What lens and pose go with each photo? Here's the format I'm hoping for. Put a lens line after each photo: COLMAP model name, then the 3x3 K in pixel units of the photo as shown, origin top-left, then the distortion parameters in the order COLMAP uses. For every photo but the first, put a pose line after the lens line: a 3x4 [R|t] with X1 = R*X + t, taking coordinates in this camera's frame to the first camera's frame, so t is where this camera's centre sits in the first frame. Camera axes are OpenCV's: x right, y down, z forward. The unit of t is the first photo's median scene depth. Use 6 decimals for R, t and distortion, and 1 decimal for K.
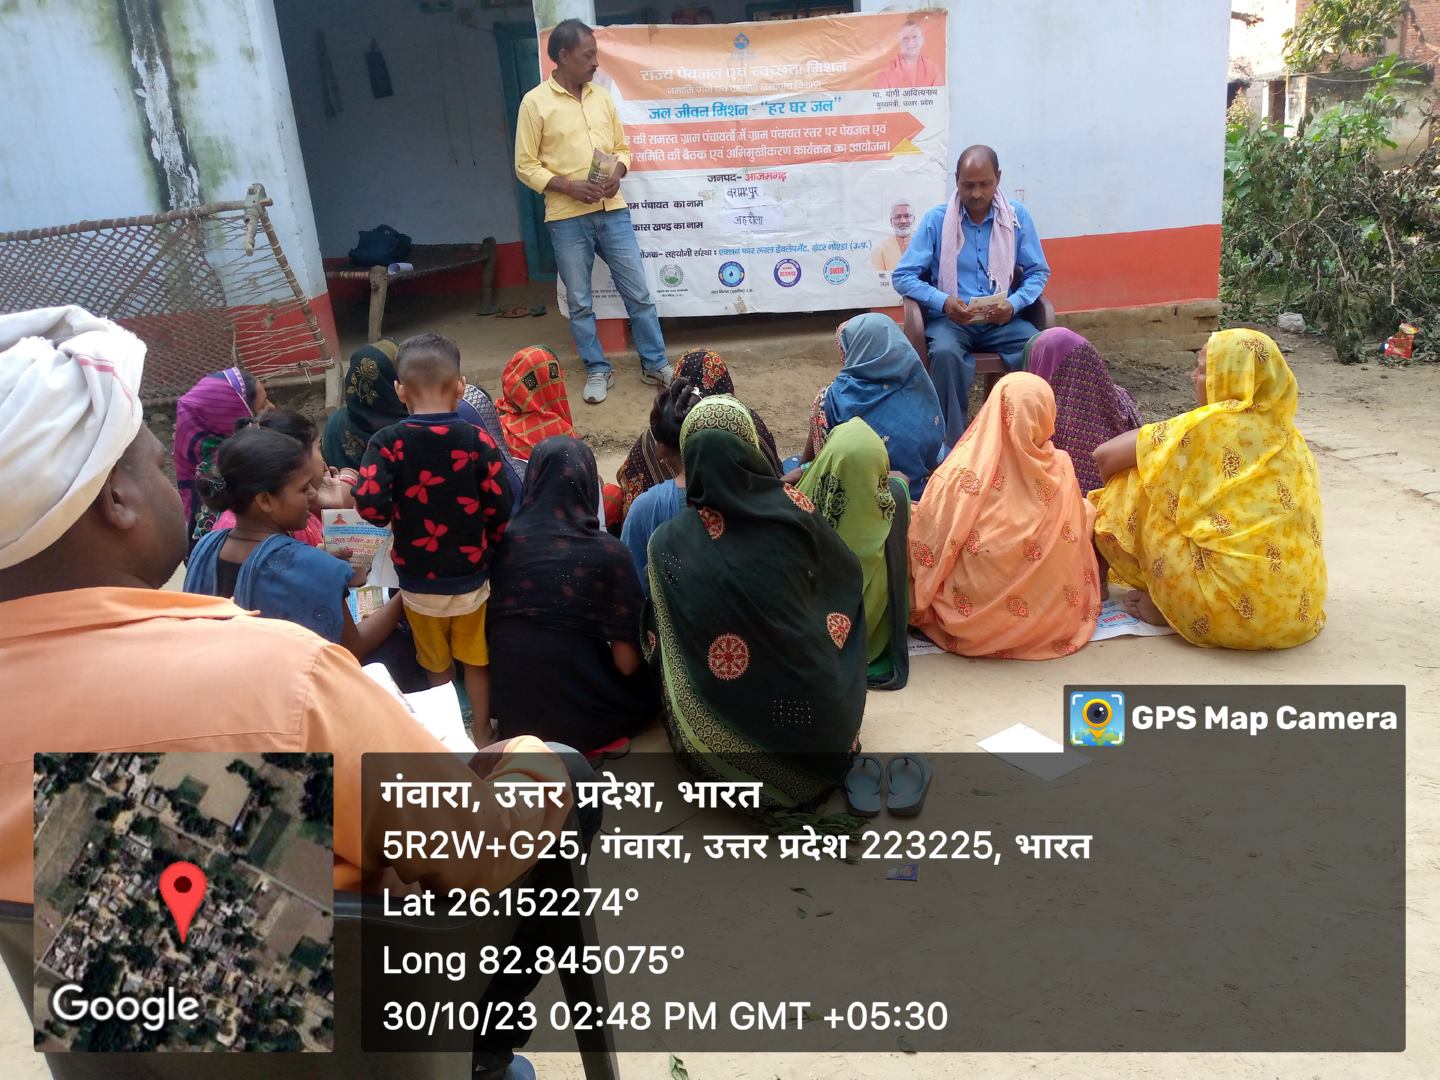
lens RADIAL K [[1160.1, 0, 720.0], [0, 1160.1, 540.0], [0, 0, 1]] dist [-0.003296, 0.000659]
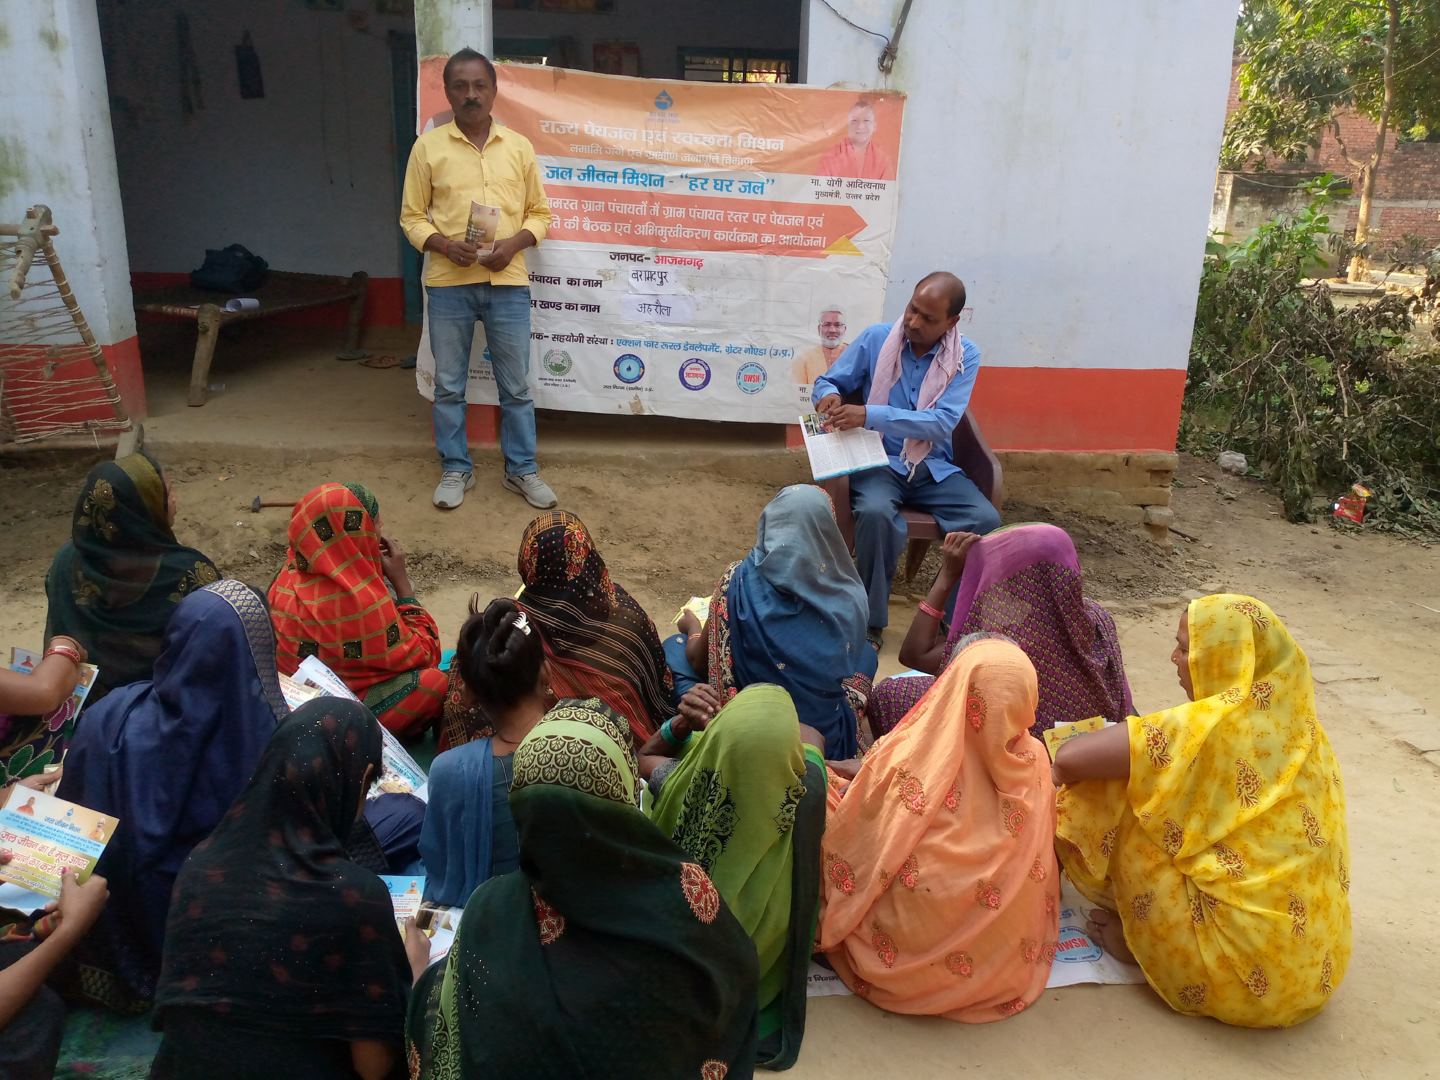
lens RADIAL K [[1153.3, 0, 720.0], [0, 1153.3, 540.0], [0, 0, 1]] dist [0.039554, -0.083461]
pose [[0.991814, 0.088796, 0.091766, 0.010077], [-0.087559, 0.996007, -0.017435, -0.098855], [-0.092948, 0.009257, 0.995628, 0.158213]]
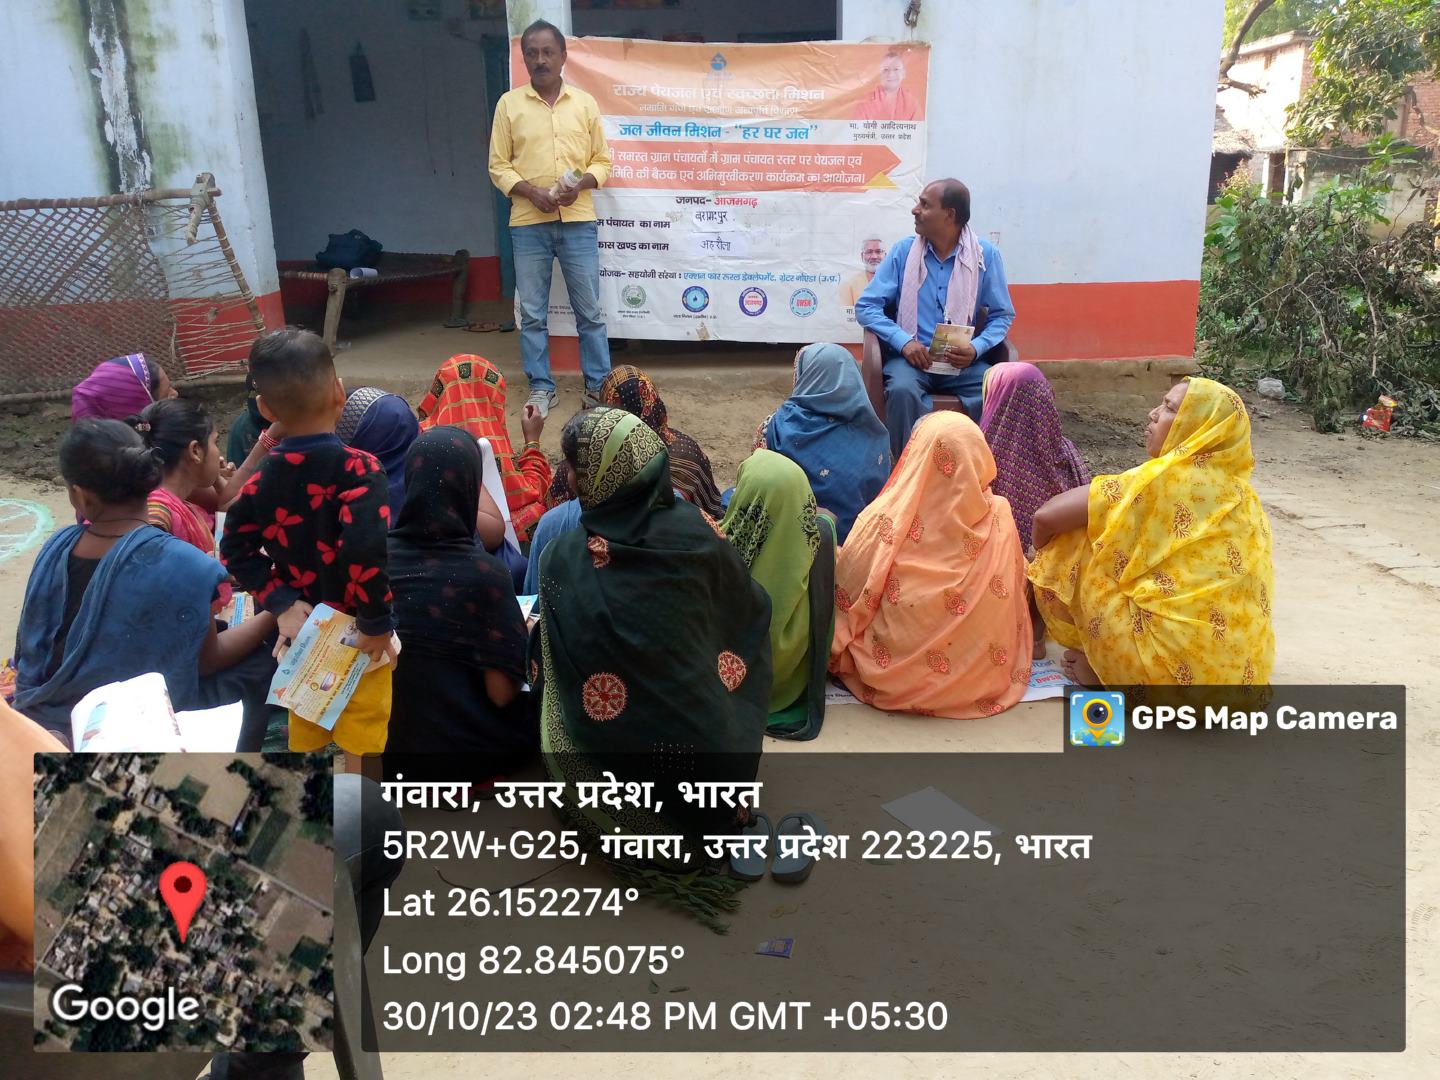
lens RADIAL K [[1160.1, 0, 720.0], [0, 1160.1, 540.0], [0, 0, 1]] dist [-0.003296, 0.000659]
pose [[0.997948, 0.063385, 0.009062, 0.035675], [-0.063068, 0.997503, -0.031772, 0.001395], [-0.011053, 0.031136, 0.999454, 0.037874]]
